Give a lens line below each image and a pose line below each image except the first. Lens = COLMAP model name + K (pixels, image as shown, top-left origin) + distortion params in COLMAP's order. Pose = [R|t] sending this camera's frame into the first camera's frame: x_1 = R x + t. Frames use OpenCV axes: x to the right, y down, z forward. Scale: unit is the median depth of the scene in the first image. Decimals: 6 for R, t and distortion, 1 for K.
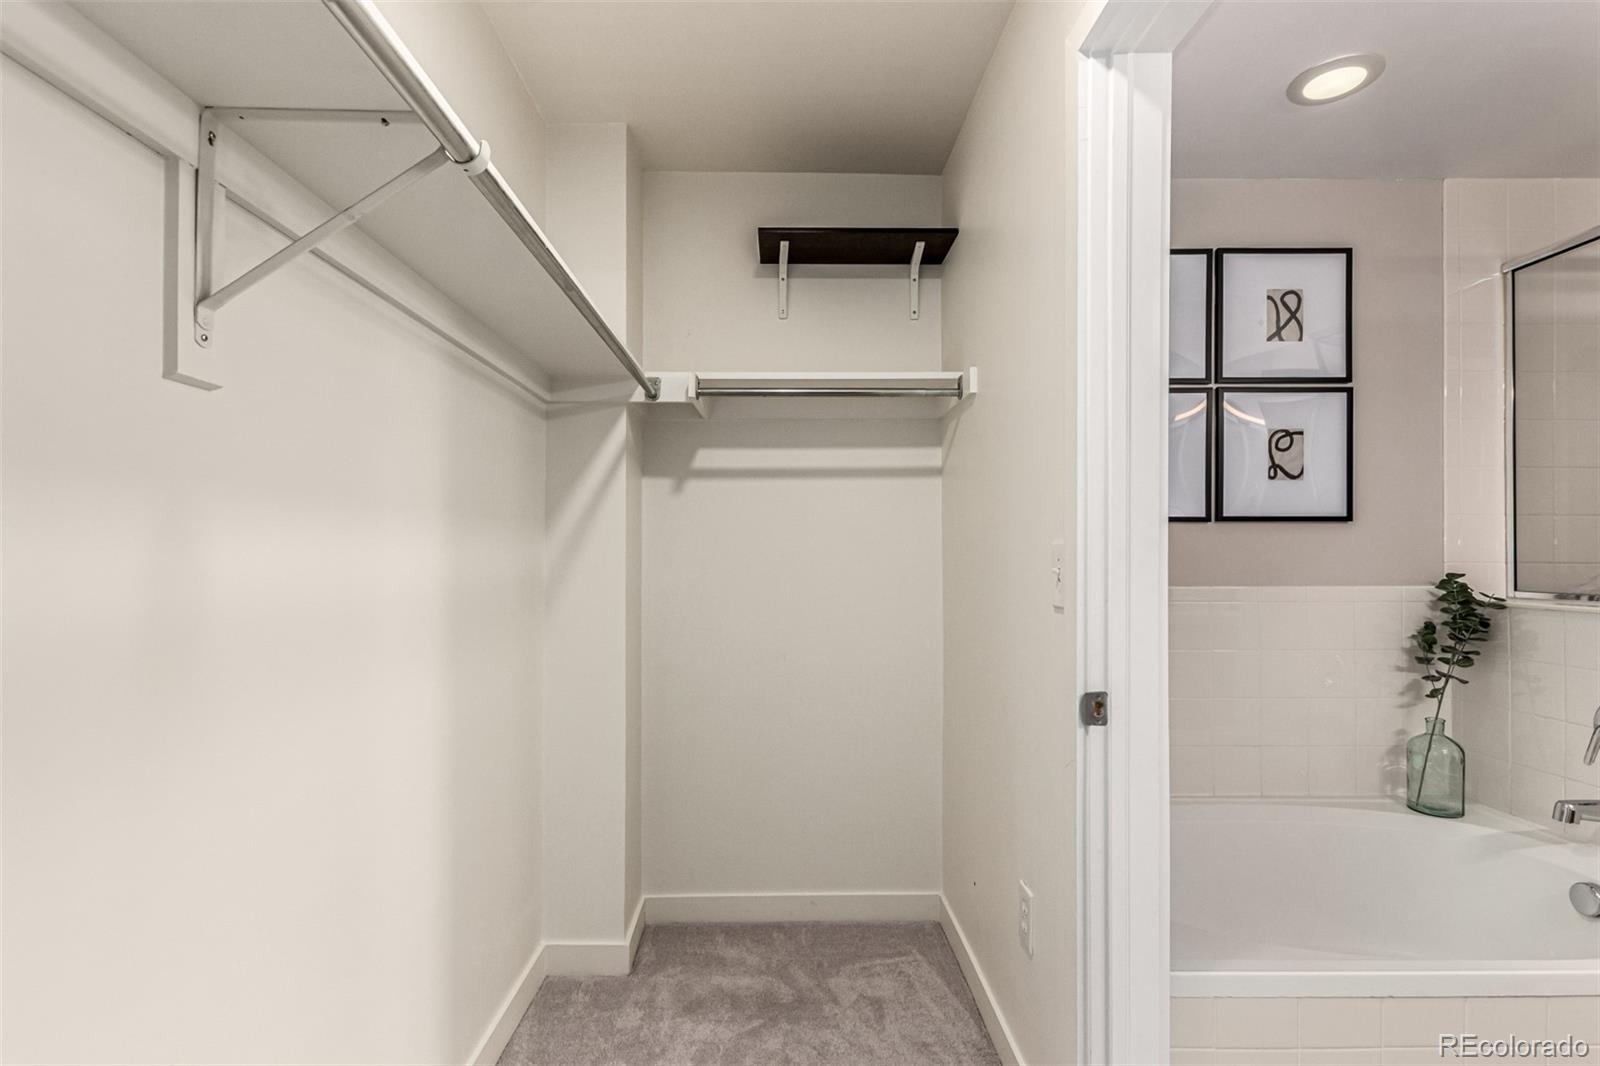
lens RADIAL K [[752.8, 0, 795.0], [0, 752.8, 539.6], [0, 0, 1]] dist [0.010306, -0.002540]
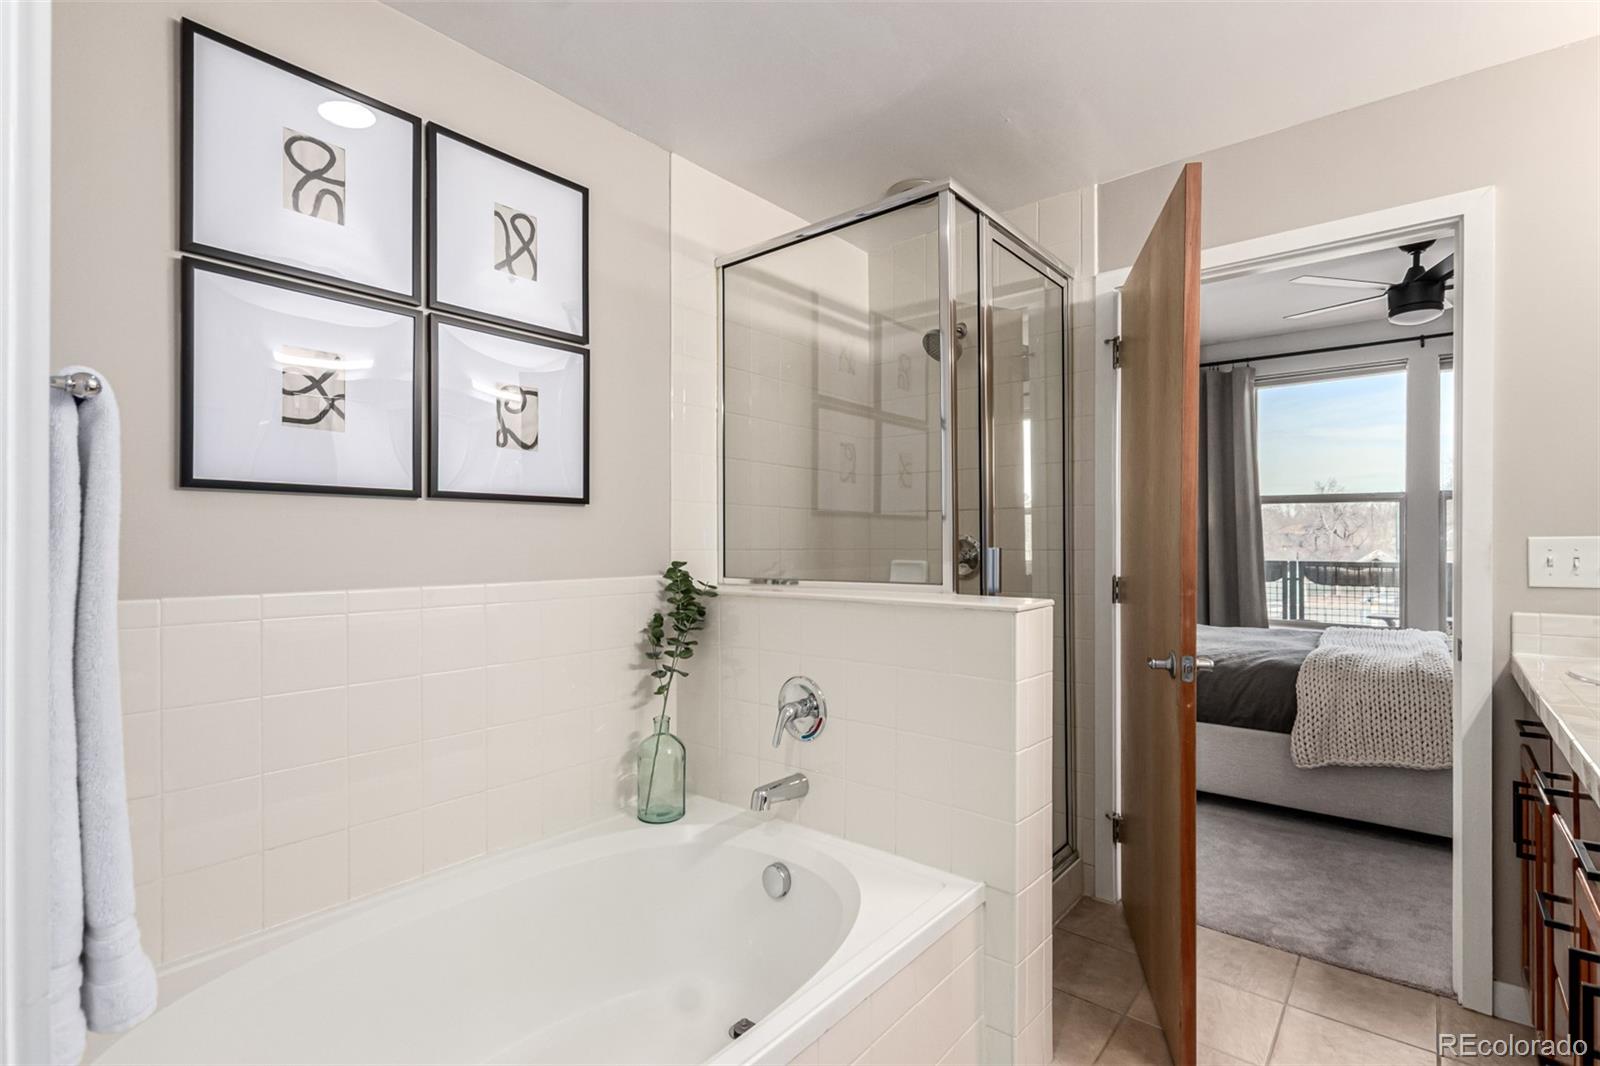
lens RADIAL K [[752.8, 0, 805.5], [0, 752.8, 534.3], [0, 0, 1]] dist [0.010306, -0.002540]
pose [[0.646367, 0.006763, 0.762997, 0.239753], [-0.001853, 0.999972, -0.007293, 0.016168], [-0.763025, 0.003300, 0.646361, 0.253321]]
